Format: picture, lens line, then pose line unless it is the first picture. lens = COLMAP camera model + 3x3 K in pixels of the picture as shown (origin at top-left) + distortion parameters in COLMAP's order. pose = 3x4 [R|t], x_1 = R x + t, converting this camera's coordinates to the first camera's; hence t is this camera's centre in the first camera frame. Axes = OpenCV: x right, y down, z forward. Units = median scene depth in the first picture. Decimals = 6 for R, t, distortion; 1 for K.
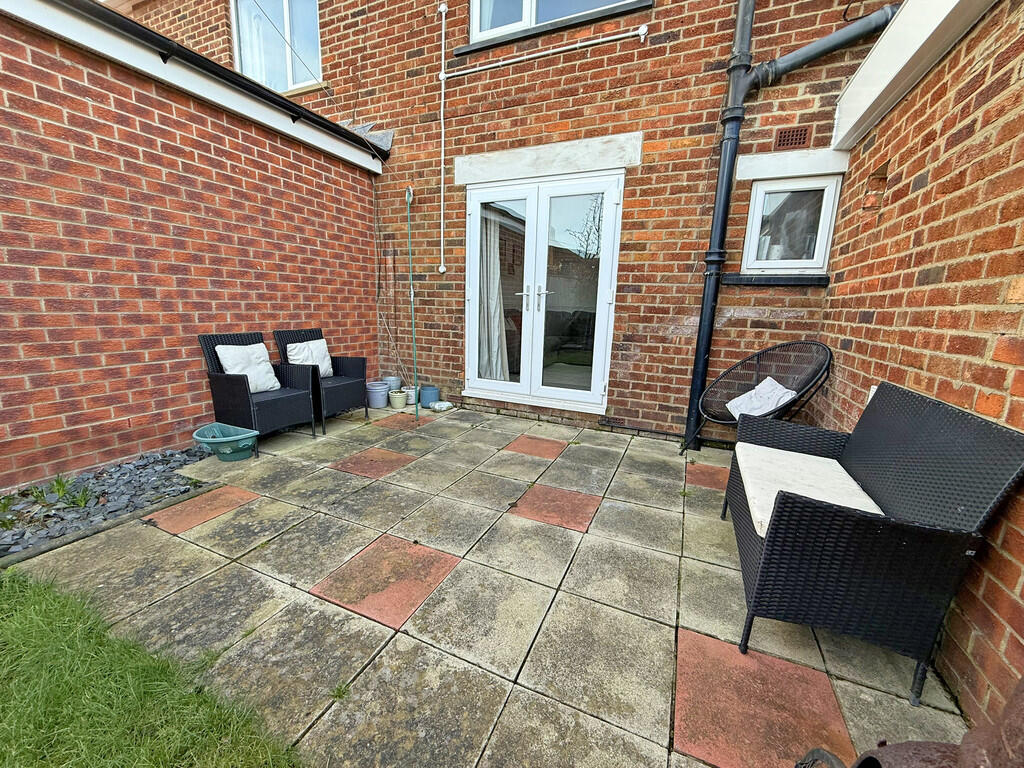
lens RADIAL K [[407.4, 0, 512.0], [0, 407.4, 384.0], [0, 0, 1]] dist [0.001032, 0.000224]
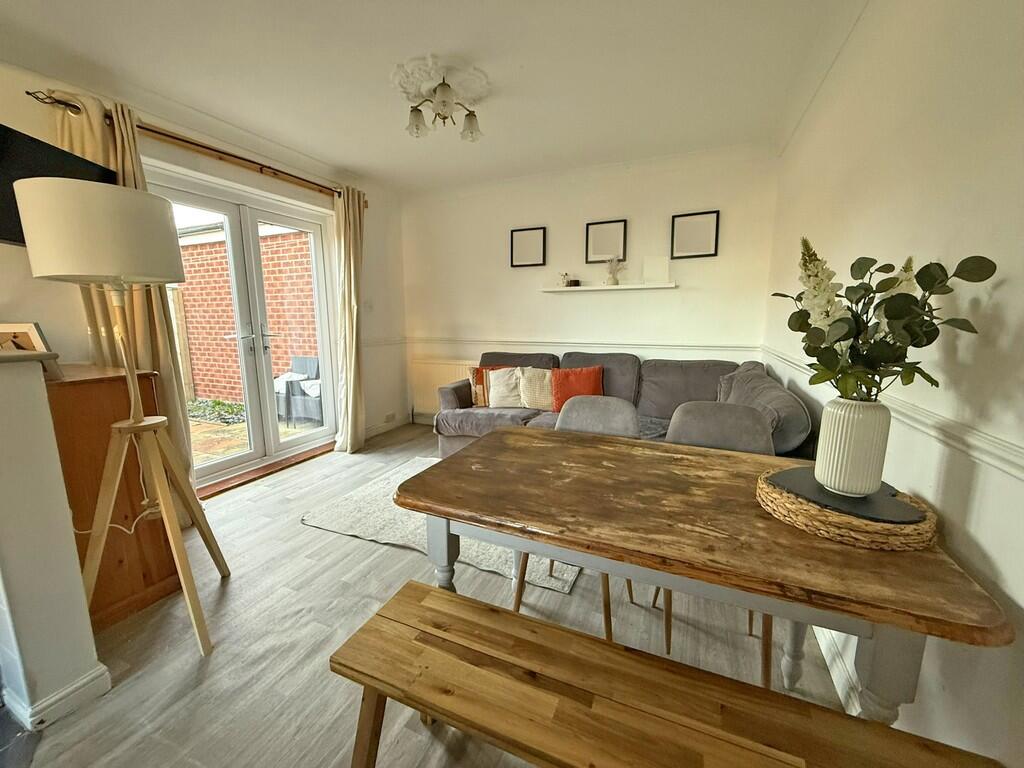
lens RADIAL K [[407.4, 0, 512.0], [0, 407.4, 384.0], [0, 0, 1]] dist [0.001032, 0.000224]
pose [[0.009907, 0.132697, -0.991107, 1.128838], [-0.185875, 0.974126, 0.128565, -0.420969], [0.982523, 0.182948, 0.034315, 1.933157]]
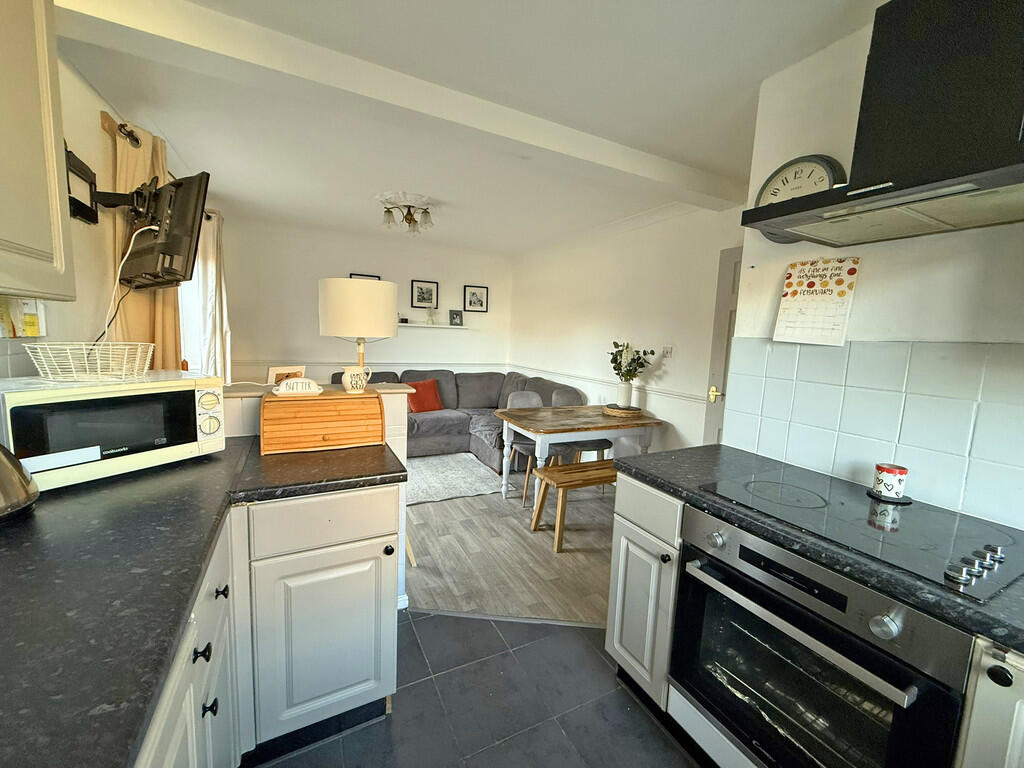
lens RADIAL K [[407.4, 0, 512.0], [0, 407.4, 384.0], [0, 0, 1]] dist [0.001032, 0.000224]
pose [[0.782393, 0.074143, -0.618356, 1.375672], [-0.135982, 0.989269, -0.053438, -0.246651], [0.607759, 0.125895, 0.784079, 0.670088]]
